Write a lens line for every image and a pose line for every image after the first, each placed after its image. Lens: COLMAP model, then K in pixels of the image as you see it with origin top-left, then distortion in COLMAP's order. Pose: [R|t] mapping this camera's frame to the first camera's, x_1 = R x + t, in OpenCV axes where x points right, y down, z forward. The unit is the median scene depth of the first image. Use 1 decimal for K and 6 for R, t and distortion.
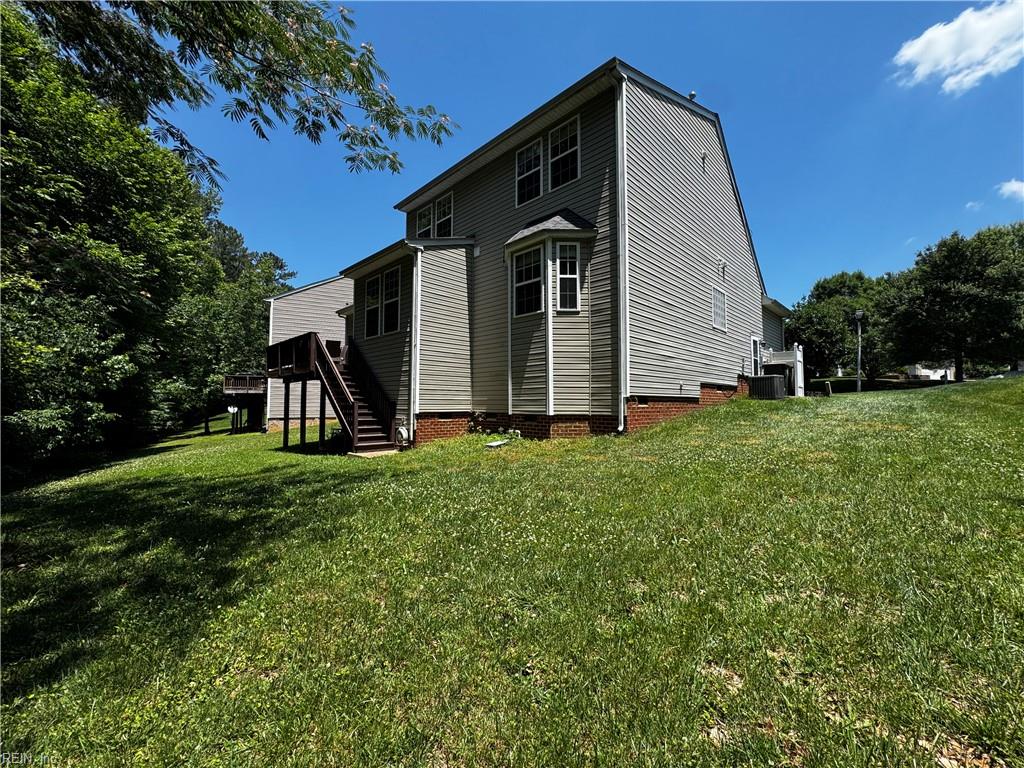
lens RADIAL K [[408.8, 0, 512.1], [0, 408.8, 383.6], [0, 0, 1]] dist [-0.003684, -0.000254]
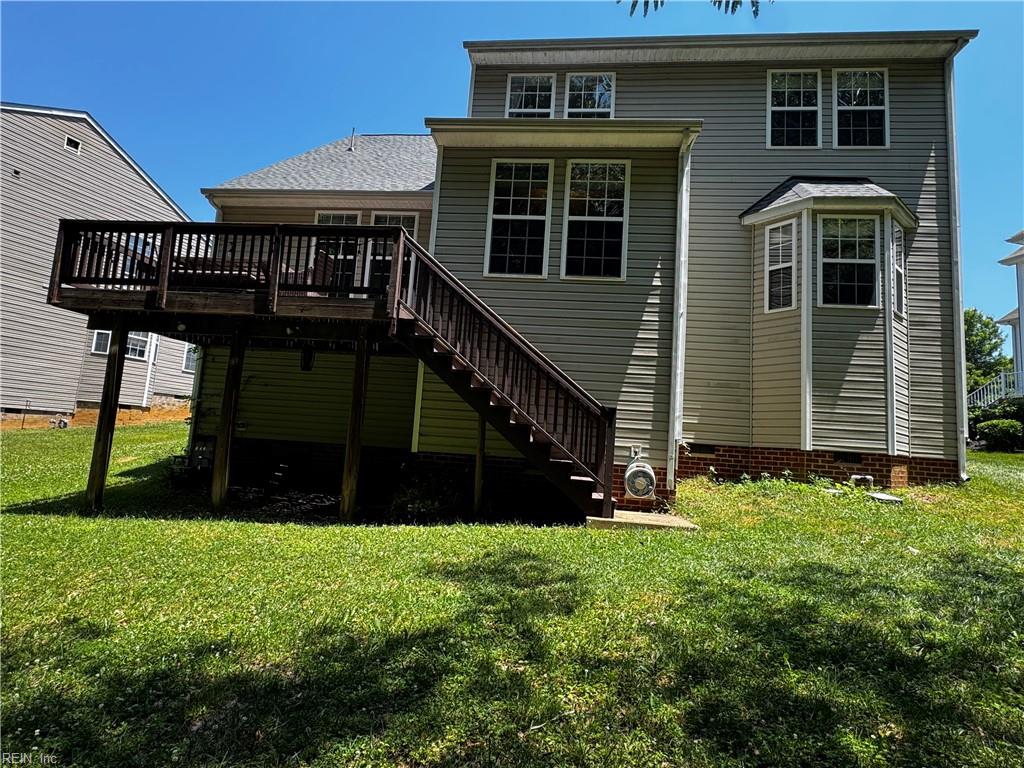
lens RADIAL K [[536.3, 0, 511.9], [0, 536.3, 385.6], [0, 0, 1]] dist [-0.024477, -0.000342]
pose [[0.785125, 0.119677, 0.607665, -0.904531], [-0.094247, 0.992813, -0.073759, 0.079878], [-0.612124, 0.000640, 0.790761, 0.620850]]
